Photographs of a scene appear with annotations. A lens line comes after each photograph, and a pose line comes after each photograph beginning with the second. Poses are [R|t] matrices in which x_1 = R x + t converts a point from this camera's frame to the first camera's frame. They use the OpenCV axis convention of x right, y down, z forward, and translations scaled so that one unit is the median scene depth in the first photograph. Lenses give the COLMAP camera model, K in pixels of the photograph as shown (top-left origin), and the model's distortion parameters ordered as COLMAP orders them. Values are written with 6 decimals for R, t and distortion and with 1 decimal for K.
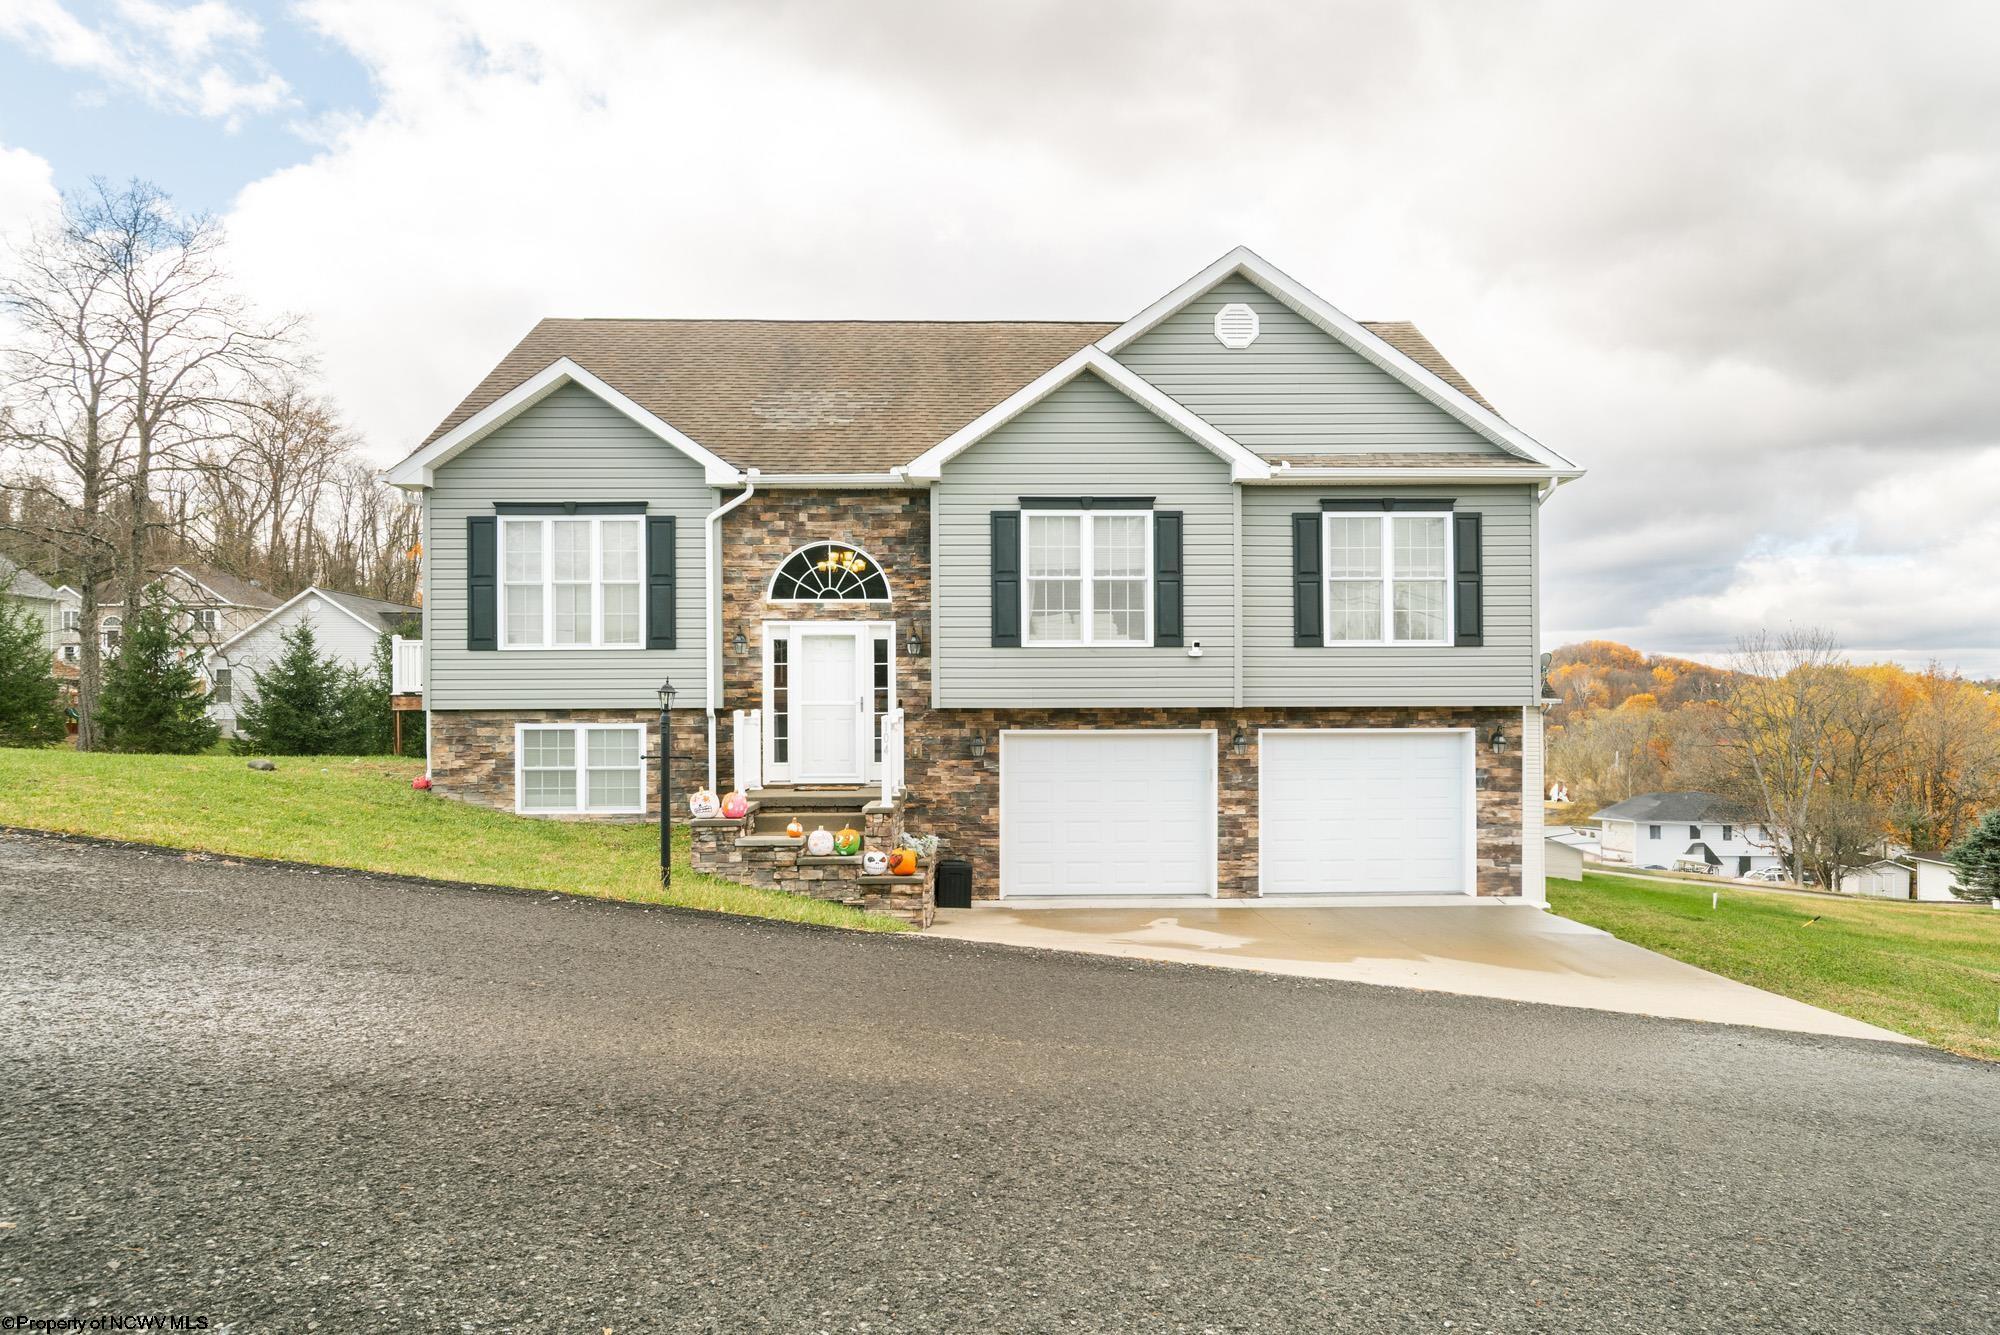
lens RADIAL K [[1229.2, 0, 1000.7], [0, 1229.2, 666.1], [0, 0, 1]] dist [0.007582, 0.000259]
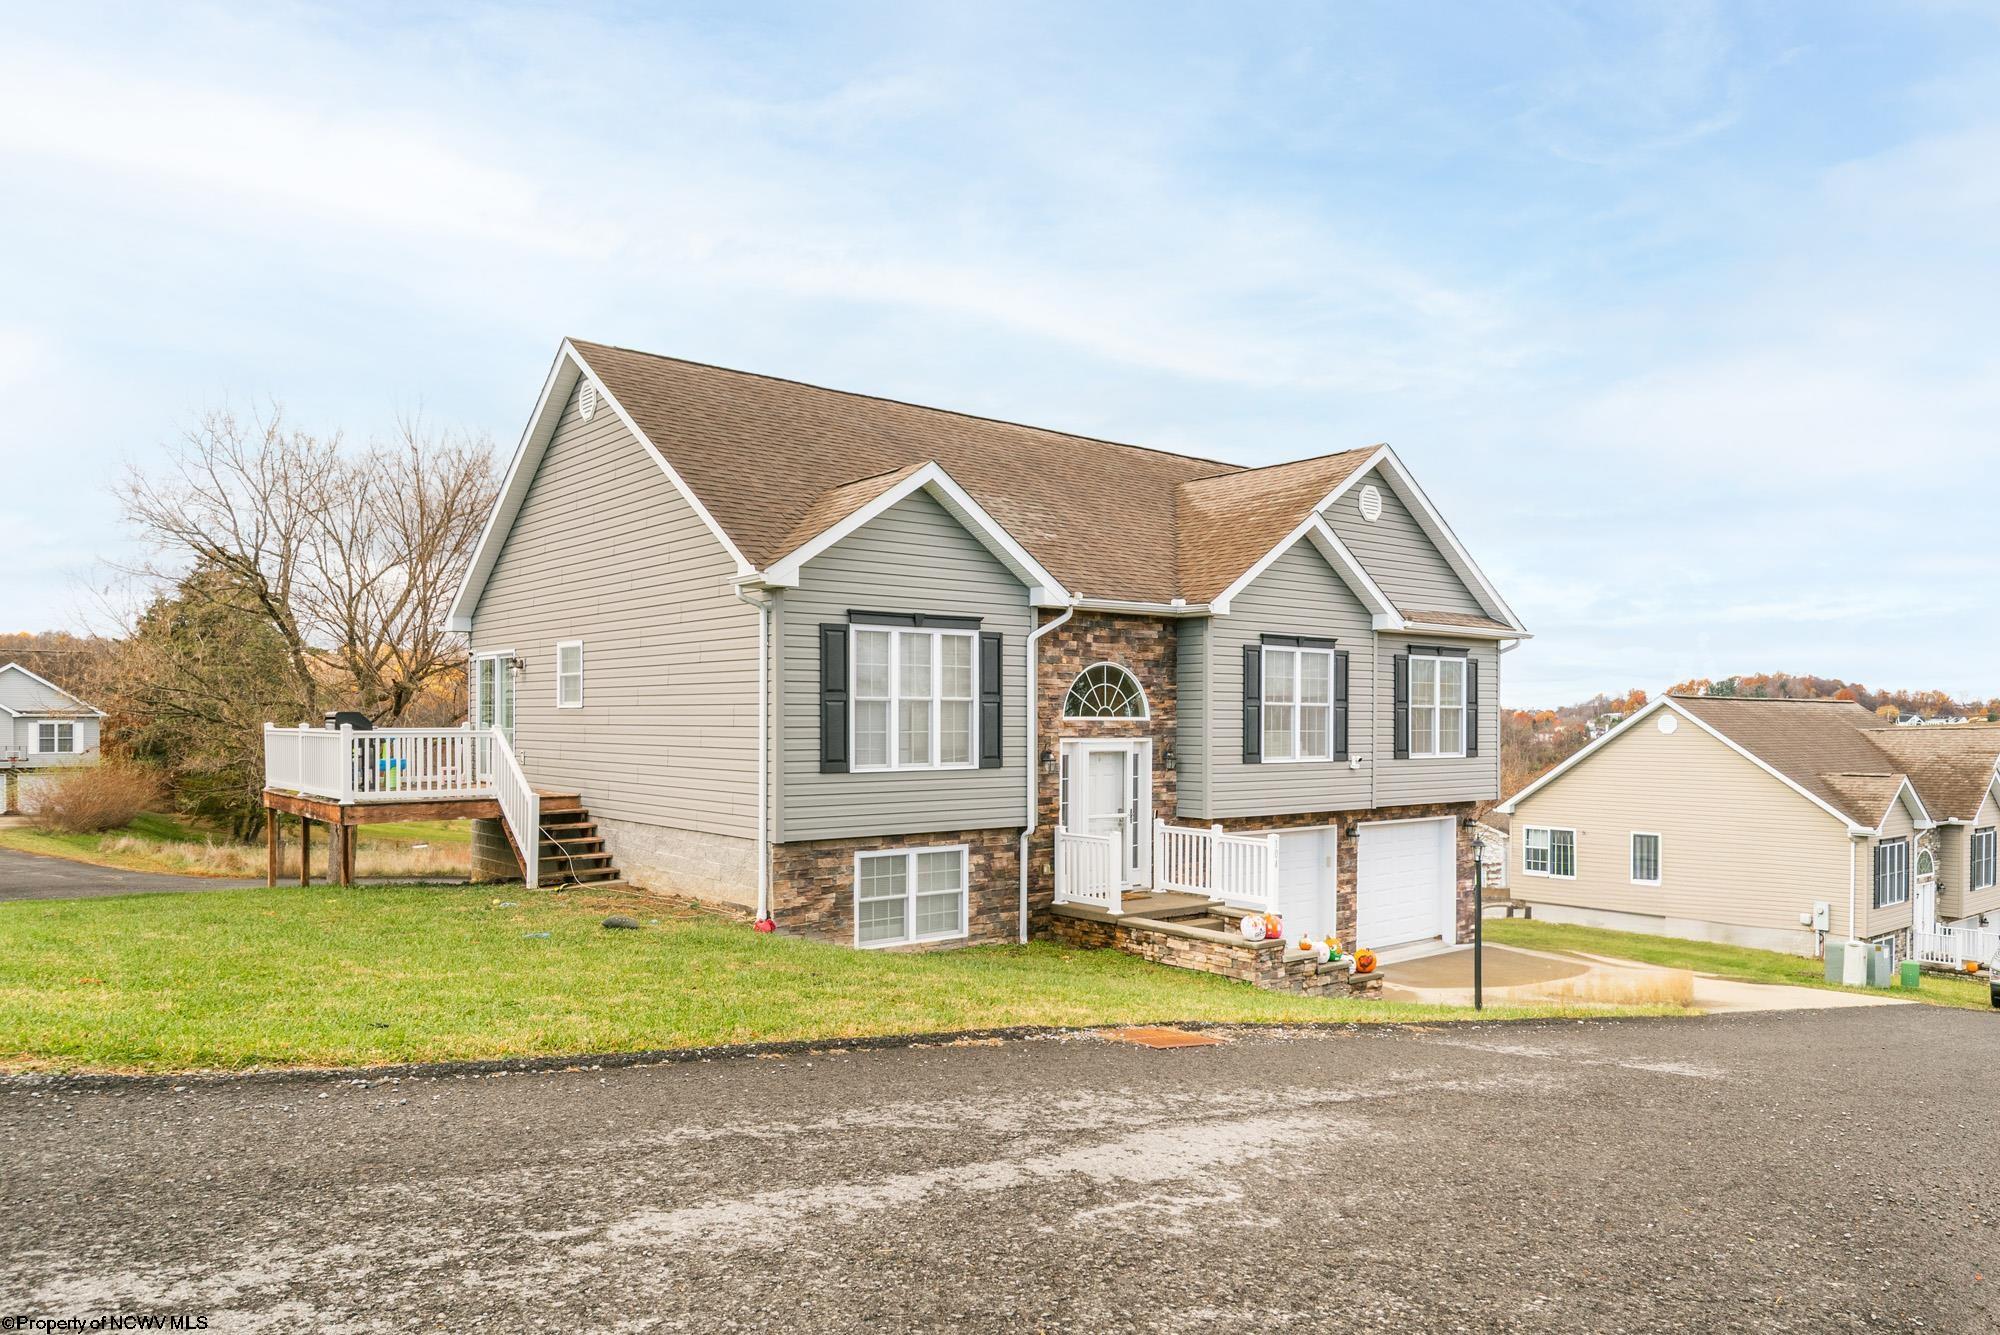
lens RADIAL K [[1353.8, 0, 1000.6], [0, 1353.8, 685.6], [0, 0, 1]] dist [-0.000085, 0.000224]
pose [[0.779589, 0.020329, 0.625961, -0.941838], [-0.027120, 0.999631, 0.001312, -0.080878], [-0.625704, -0.017999, 0.779853, 0.153175]]
